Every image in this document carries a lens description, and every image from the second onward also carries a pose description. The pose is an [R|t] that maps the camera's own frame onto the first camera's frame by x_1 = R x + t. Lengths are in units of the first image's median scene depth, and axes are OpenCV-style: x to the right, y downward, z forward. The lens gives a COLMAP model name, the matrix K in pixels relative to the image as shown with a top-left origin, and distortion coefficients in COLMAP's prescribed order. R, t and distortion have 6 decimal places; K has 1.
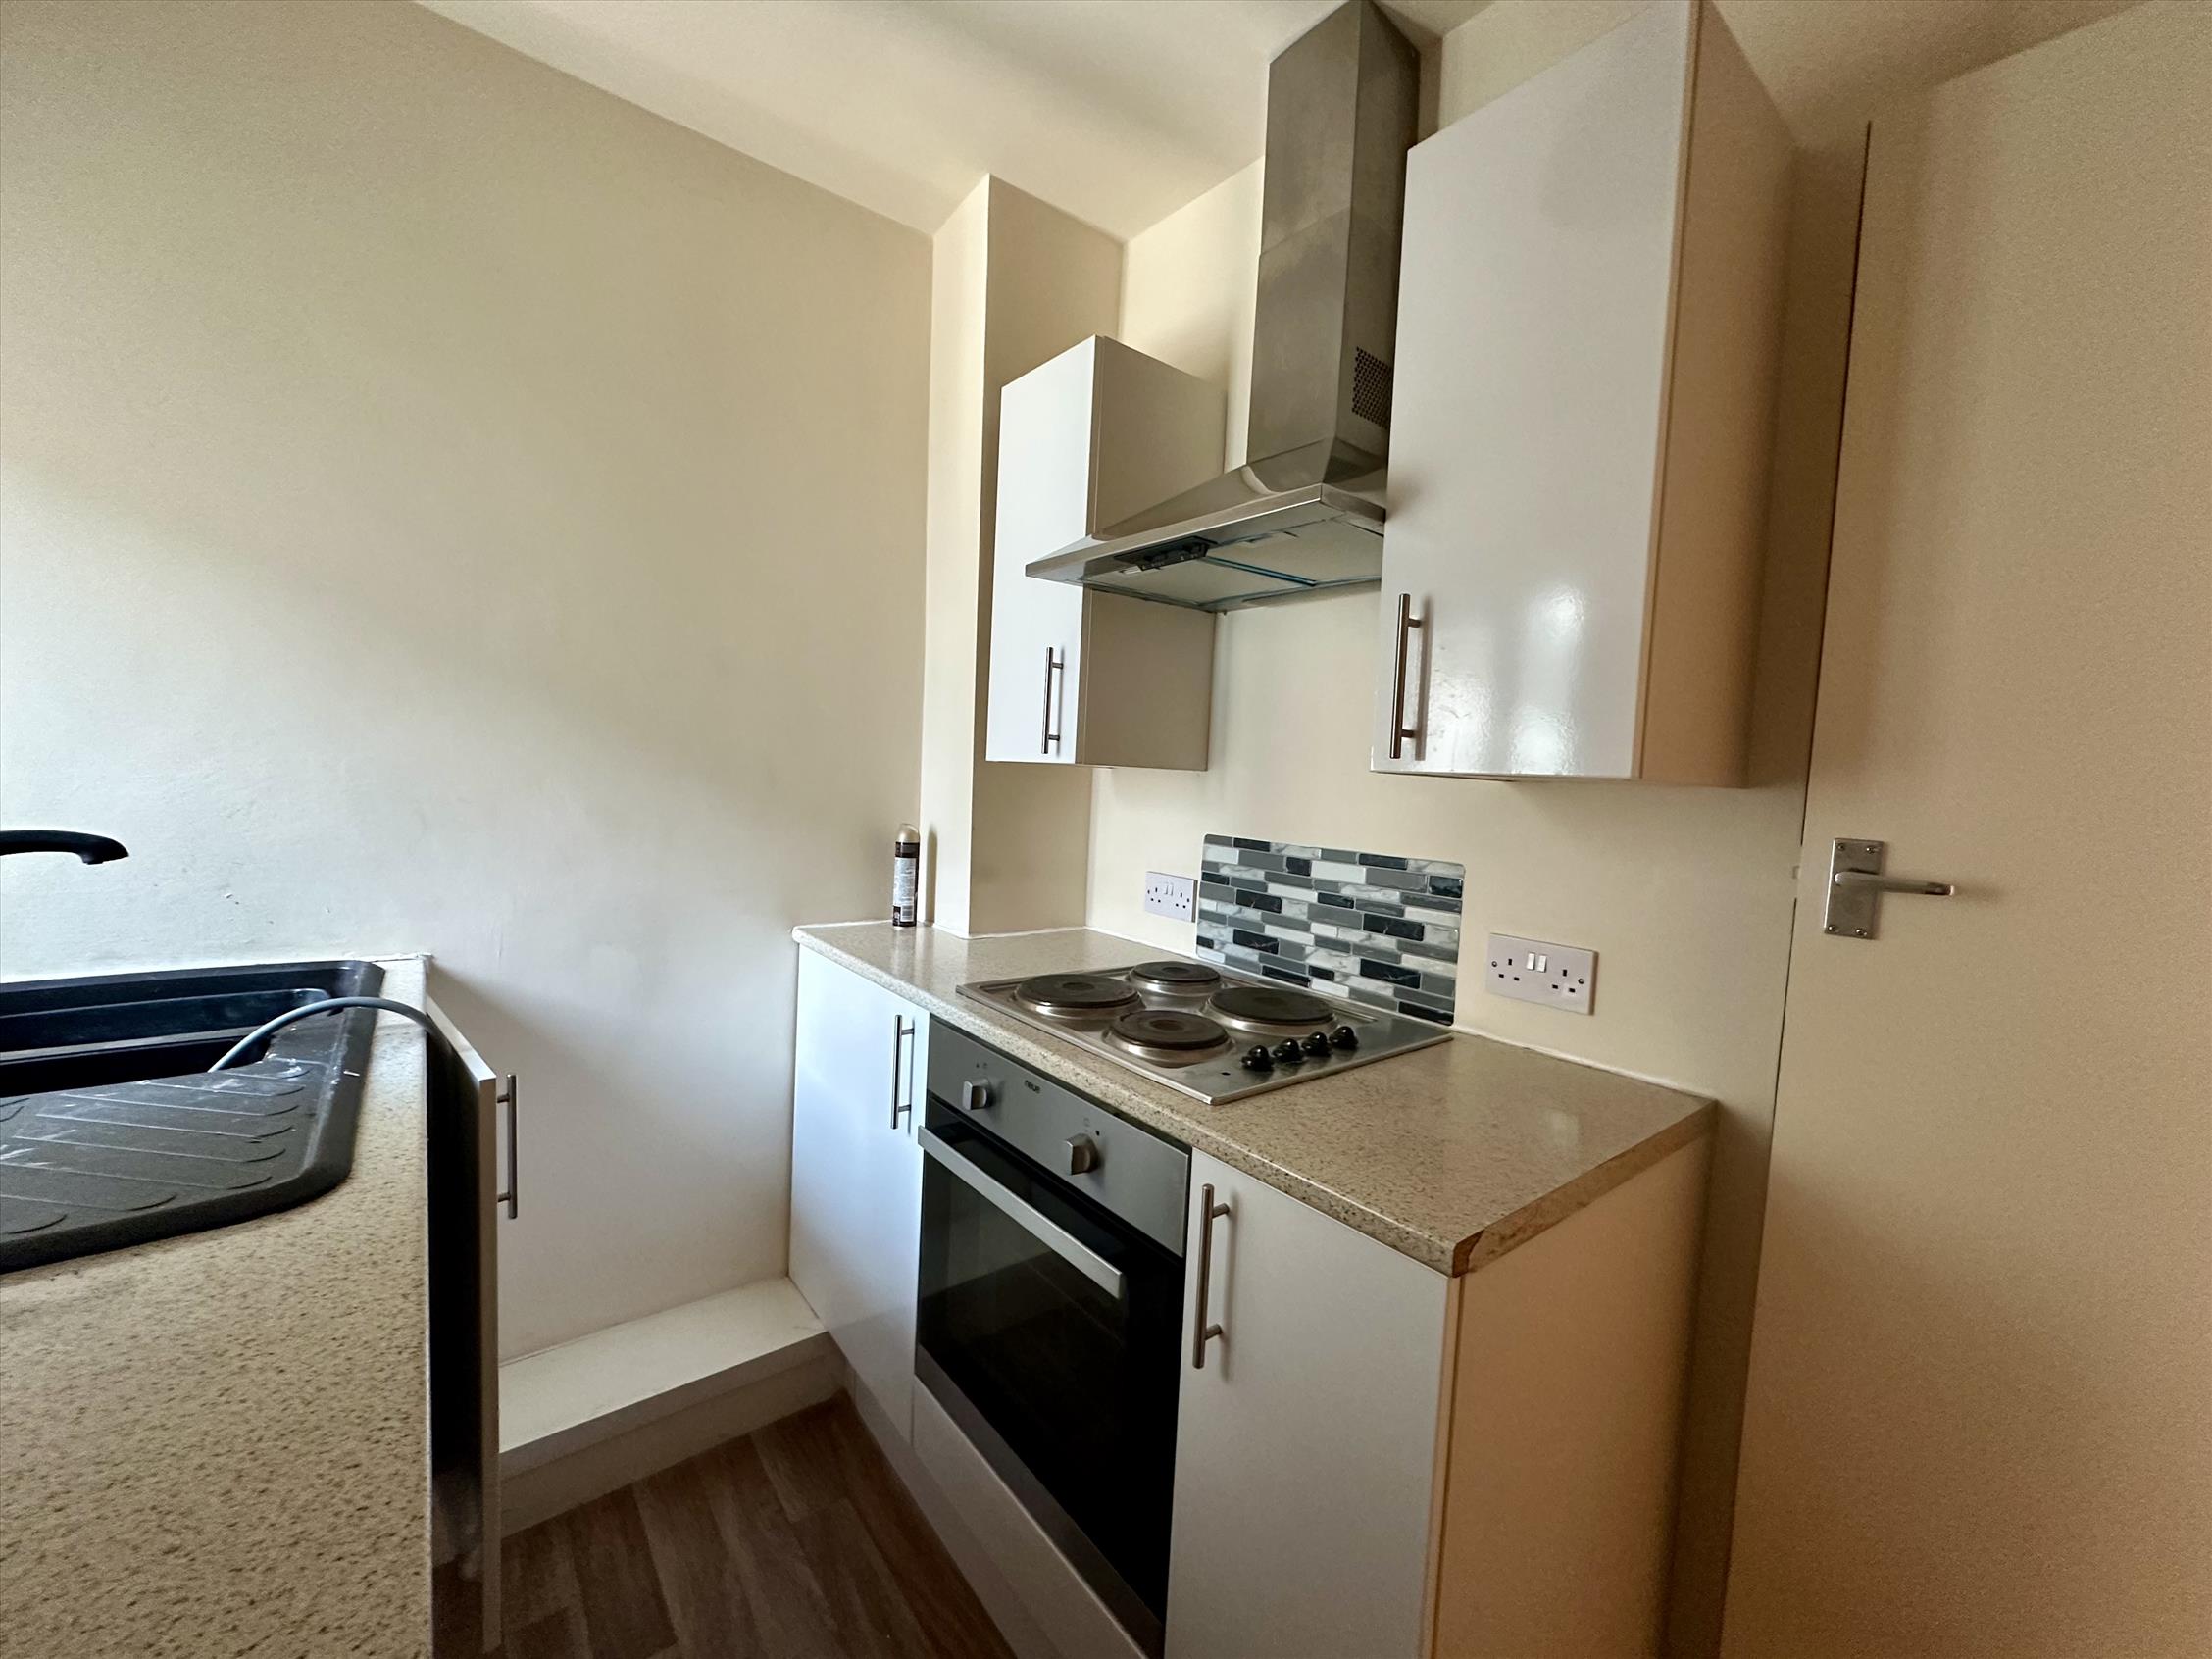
lens RADIAL K [[885.0, 0, 1106.0], [0, 885.0, 829.5], [0, 0, 1]] dist [-0.001248, -0.000064]
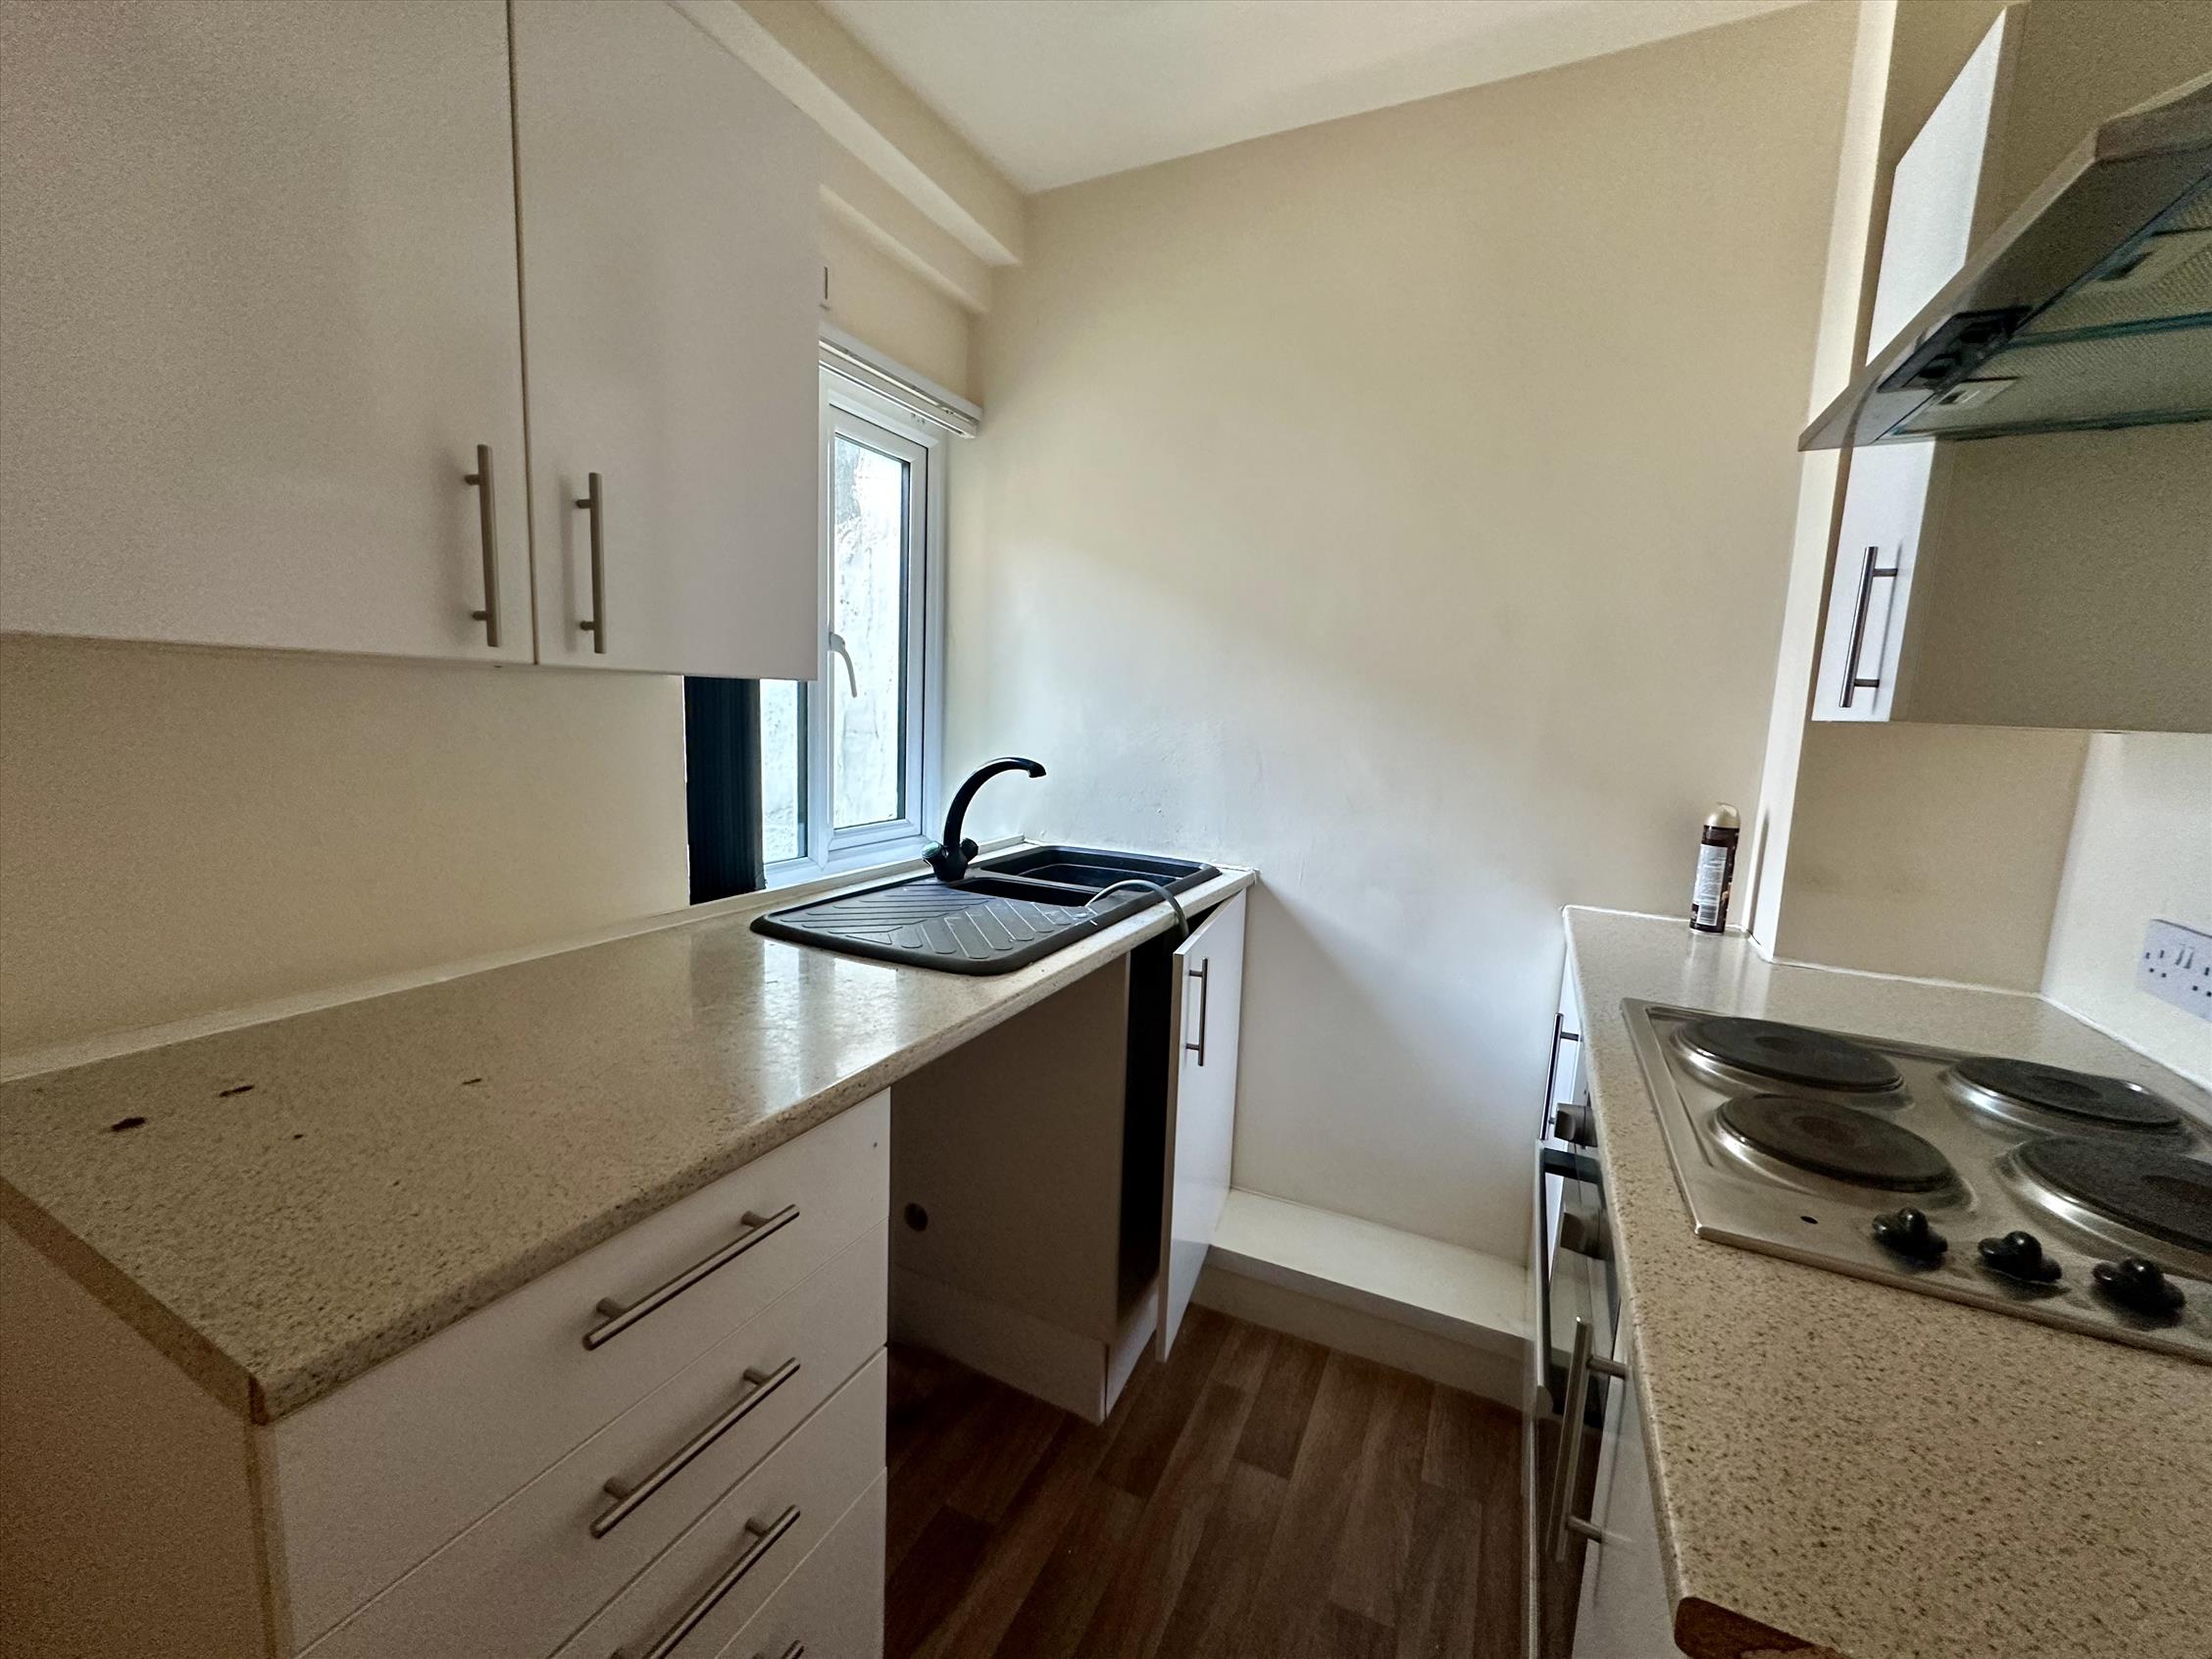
lens RADIAL K [[885.0, 0, 1106.0], [0, 885.0, 829.5], [0, 0, 1]] dist [-0.001248, -0.000064]
pose [[0.435145, 0.098860, -0.894916, 0.302634], [-0.075050, 0.994477, 0.073366, 0.000271], [0.897227, 0.035239, 0.440161, 0.197407]]
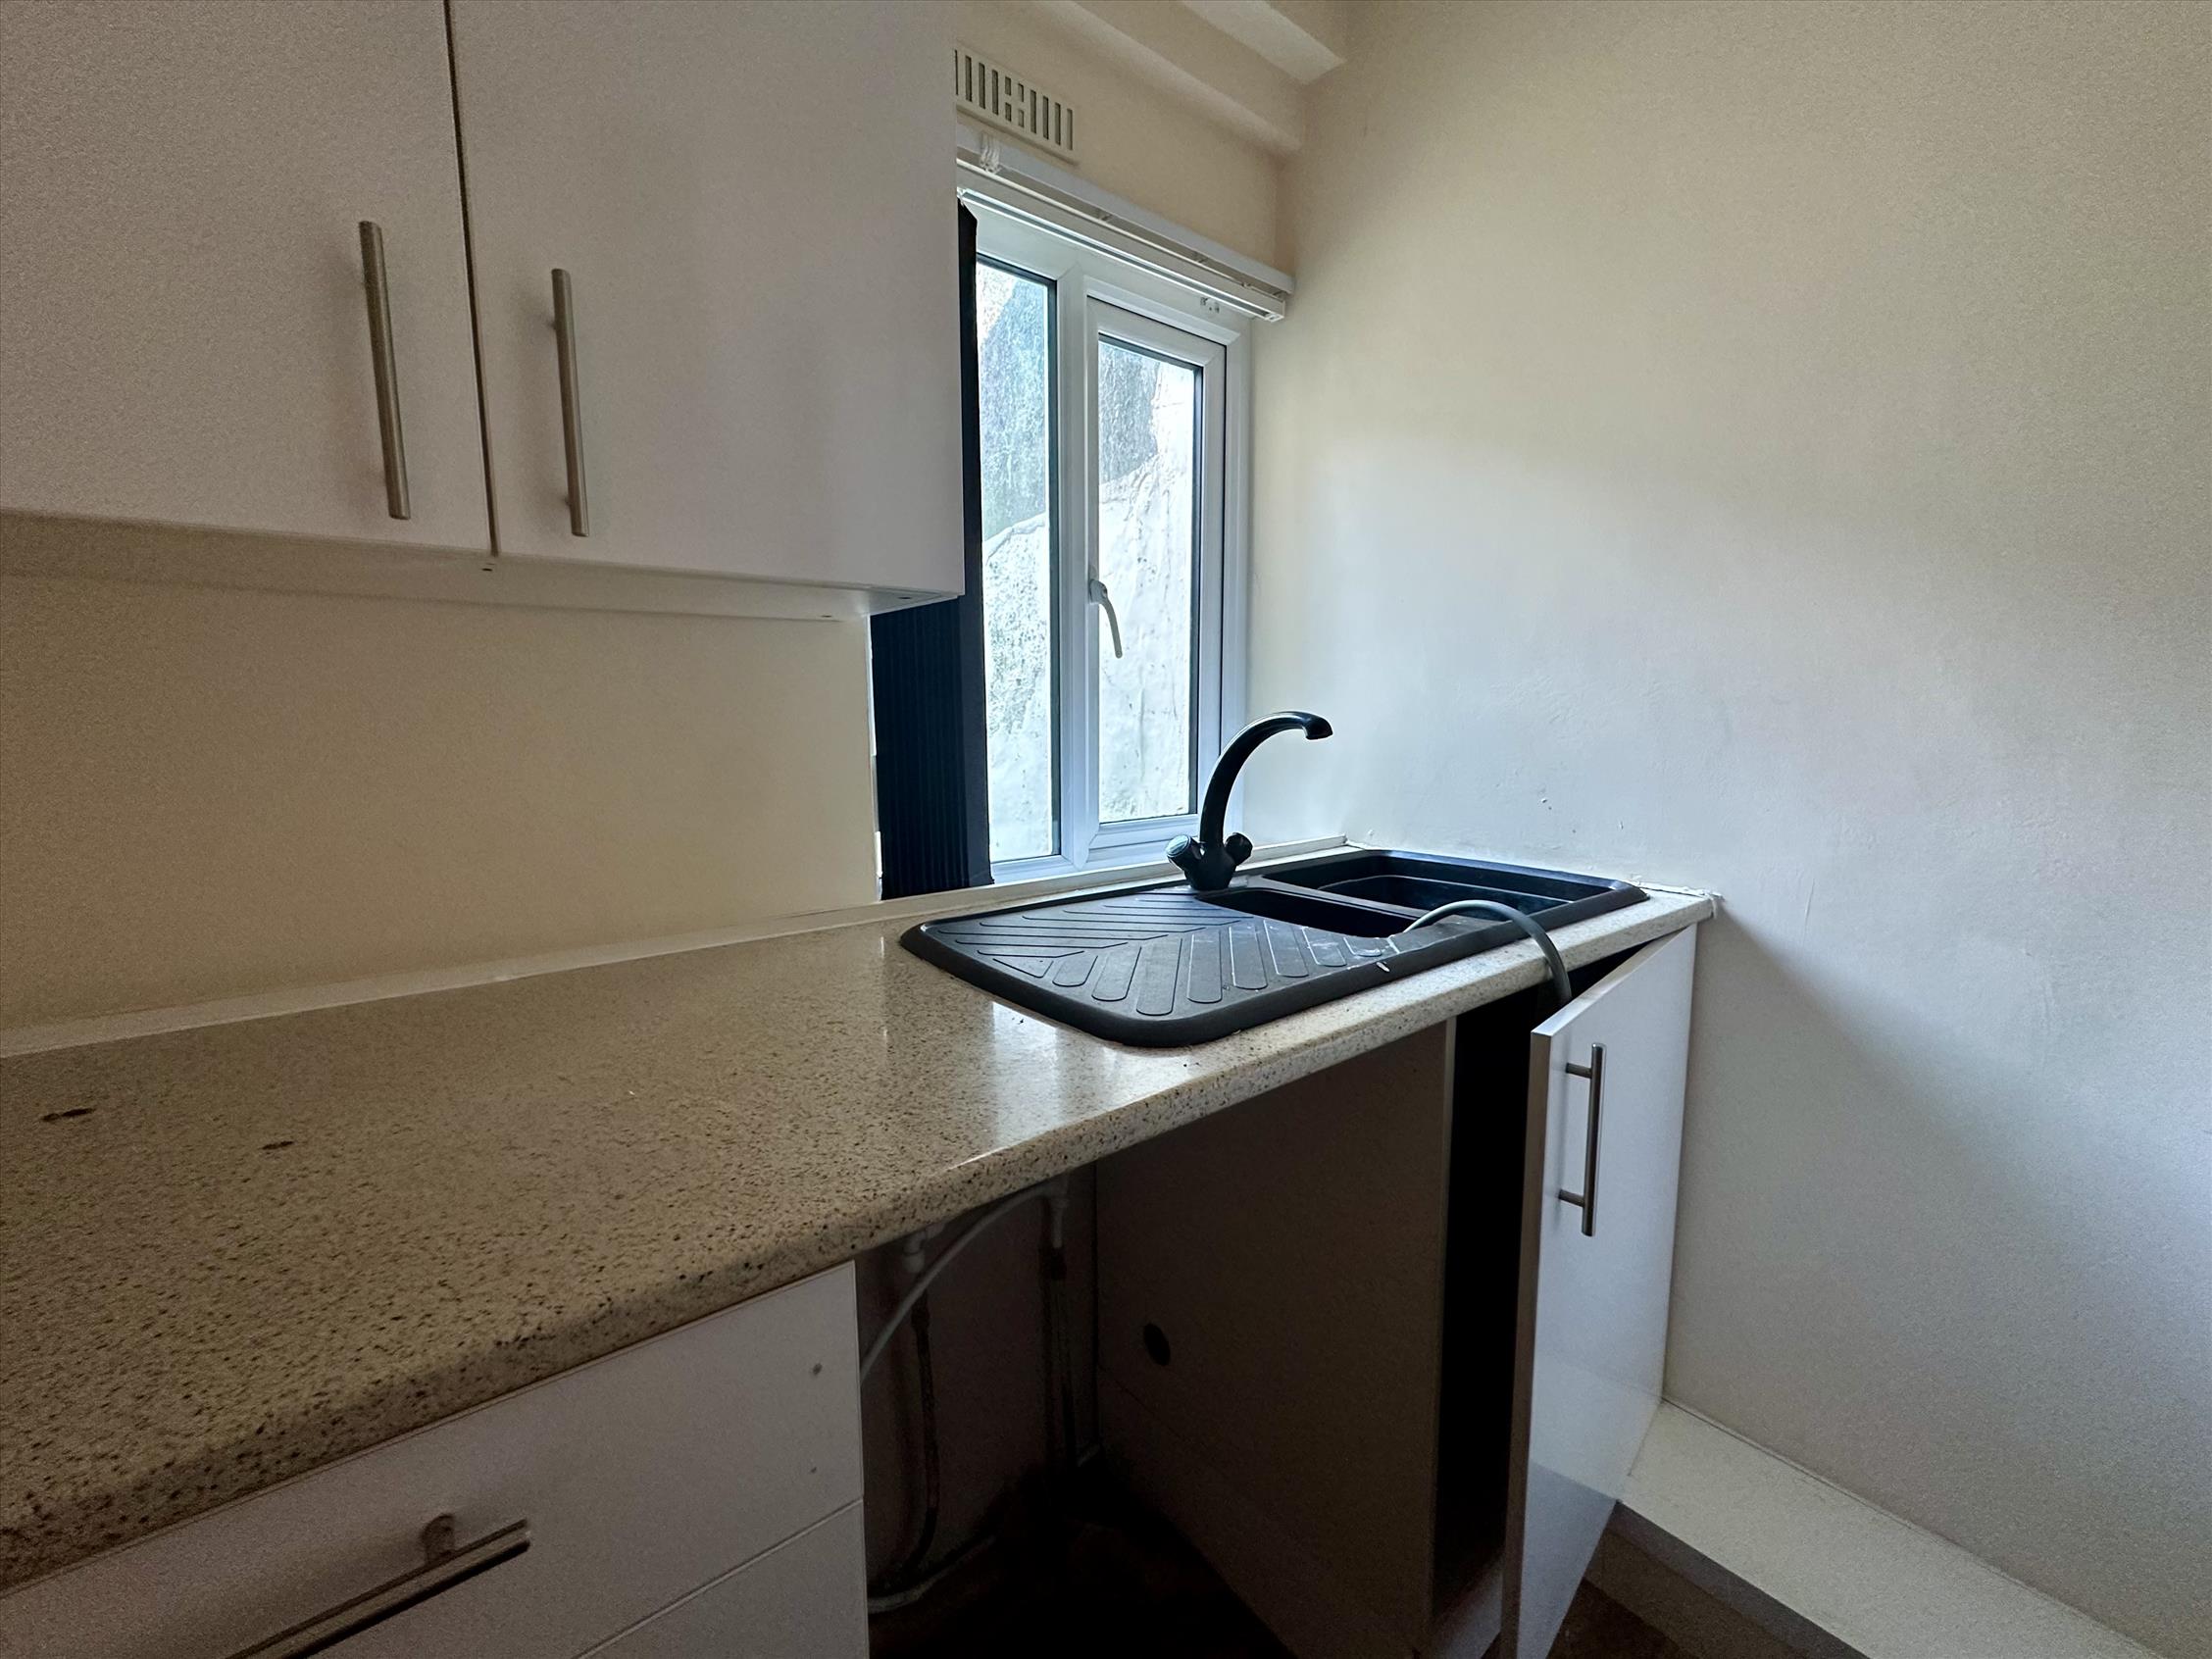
lens RADIAL K [[885.0, 0, 1106.0], [0, 885.0, 829.5], [0, 0, 1]] dist [-0.001248, -0.000064]
pose [[0.002683, 0.085492, -0.996335, 0.032913], [-0.055562, 0.994812, 0.085211, 0.041185], [0.998452, 0.055130, 0.007419, 0.407706]]
